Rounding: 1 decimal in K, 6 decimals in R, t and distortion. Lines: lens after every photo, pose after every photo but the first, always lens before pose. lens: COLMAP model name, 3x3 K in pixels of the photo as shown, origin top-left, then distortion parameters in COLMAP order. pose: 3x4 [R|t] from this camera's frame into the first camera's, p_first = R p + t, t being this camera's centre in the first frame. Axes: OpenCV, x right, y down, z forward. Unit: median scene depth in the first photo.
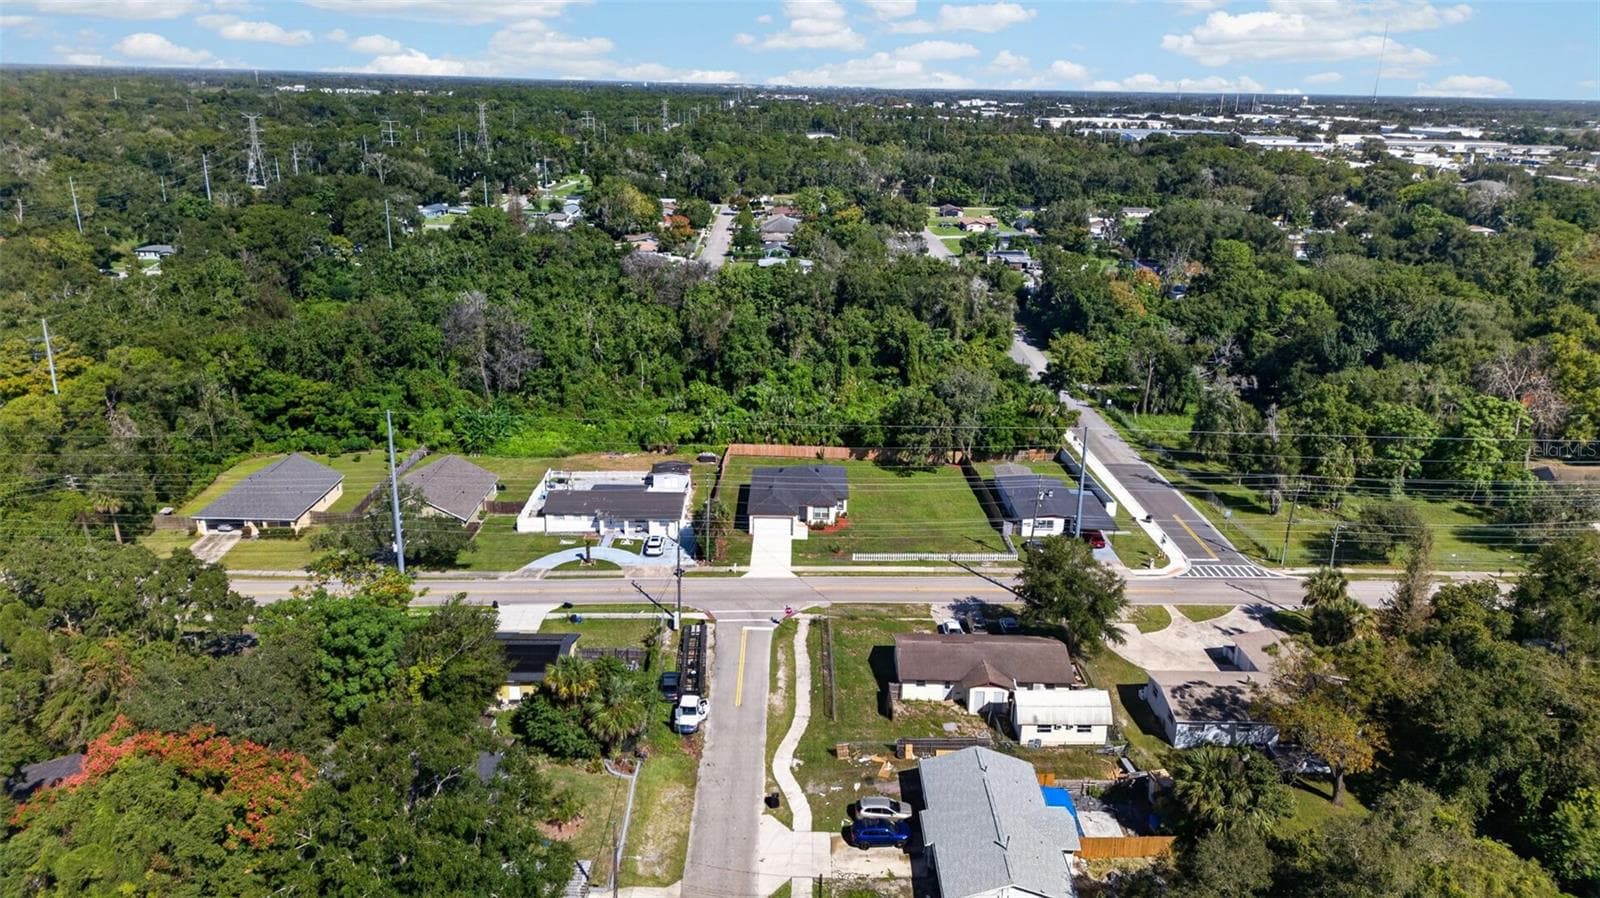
lens RADIAL K [[1115.5, 0, 797.6], [0, 1115.5, 445.3], [0, 0, 1]] dist [0.059558, -0.051544]
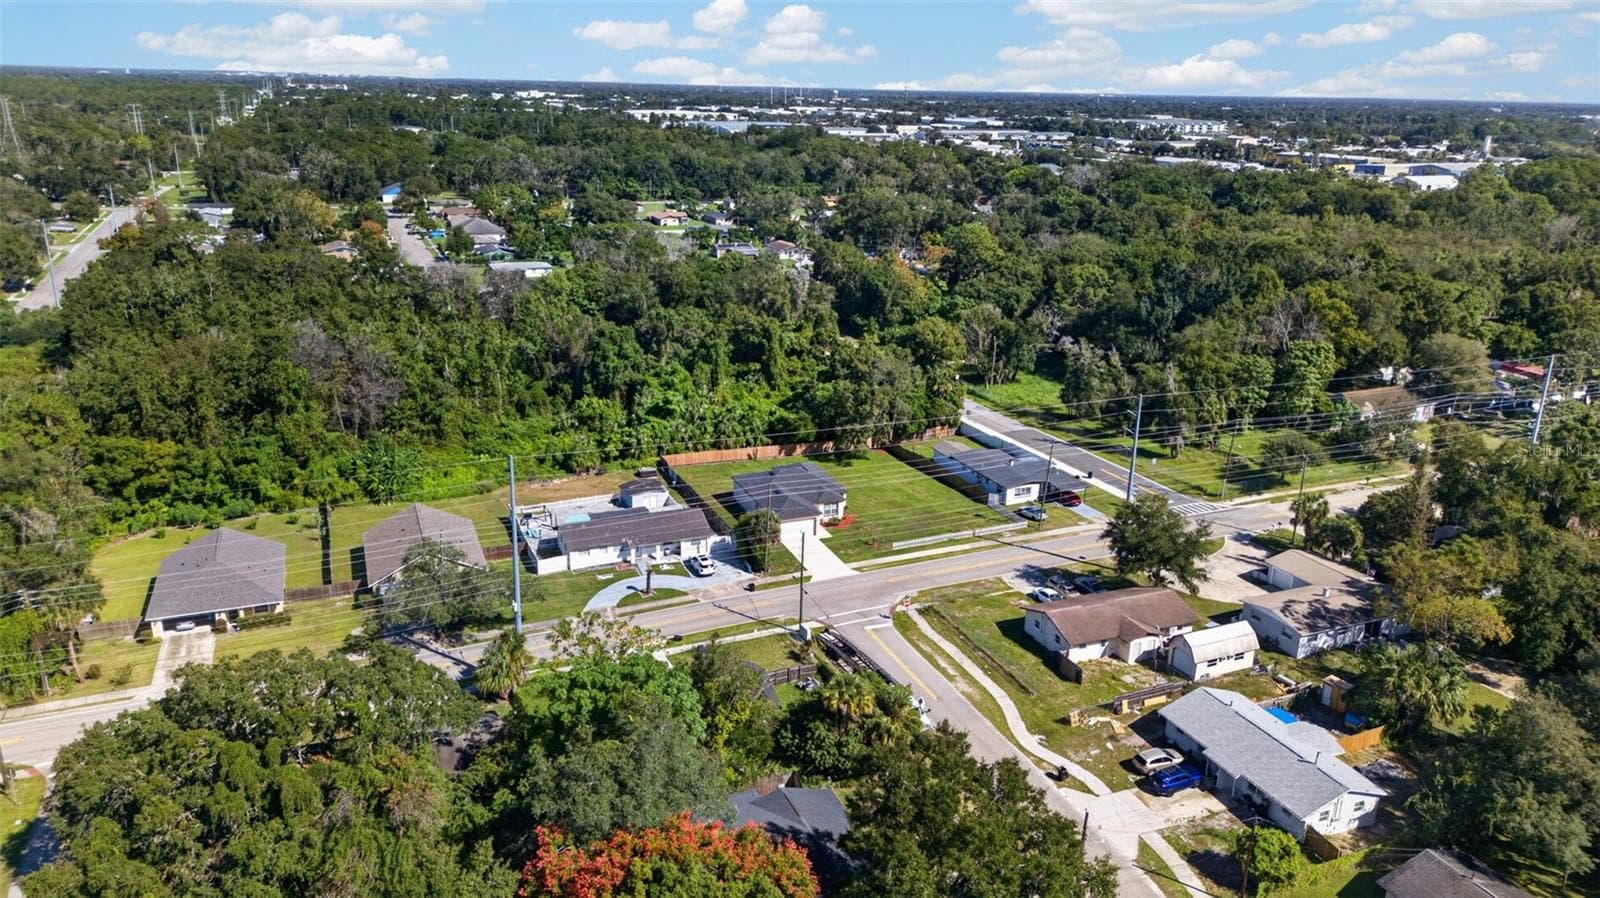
lens RADIAL K [[1115.5, 0, 795.0], [0, 1115.5, 455.0], [0, 0, 1]] dist [0.059558, -0.051544]
pose [[0.925280, -0.119949, 0.359817, -0.302708], [0.114544, 0.992751, 0.036392, -0.024067], [-0.361574, 0.007542, 0.932313, 0.054133]]
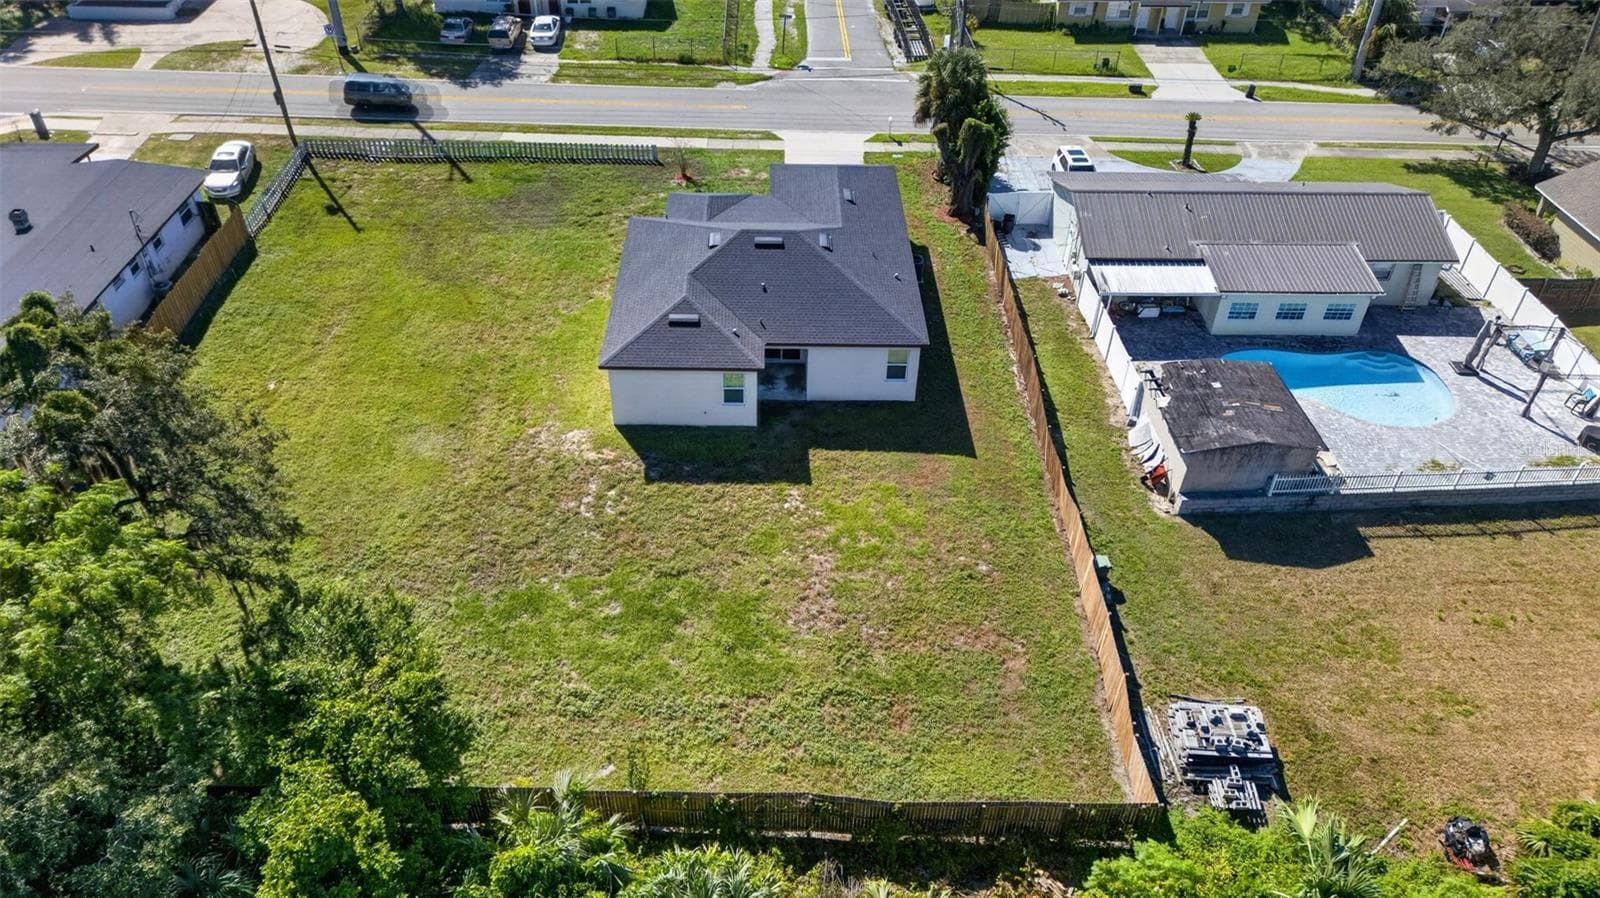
lens RADIAL K [[1115.5, 0, 799.7], [0, 1115.5, 443.6], [0, 0, 1]] dist [0.059558, -0.051544]
pose [[-0.998662, -0.025948, -0.044740, 0.004412], [-0.051608, 0.556793, 0.829047, -0.180171], [0.003398, 0.830246, -0.557387, 1.053112]]
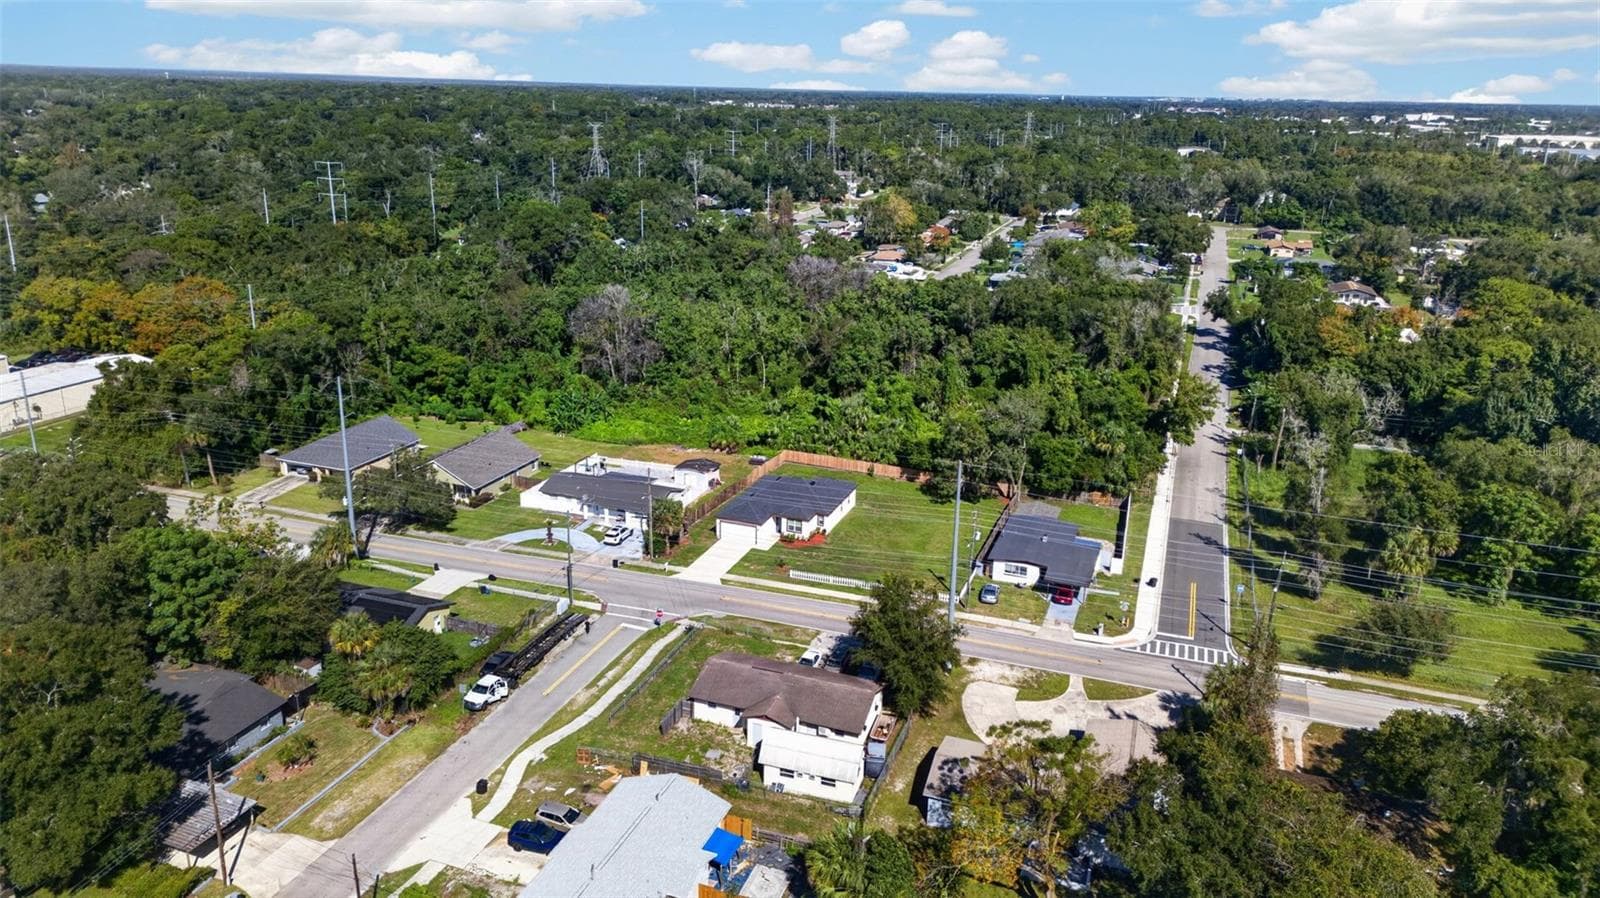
lens RADIAL K [[1115.5, 0, 804.8], [0, 1115.5, 440.3], [0, 0, 1]] dist [0.059558, -0.051544]
pose [[0.938073, 0.104660, -0.330251, 0.282966], [-0.109627, 0.993966, 0.003606, -0.015279], [0.328636, 0.032822, 0.943886, 0.064609]]
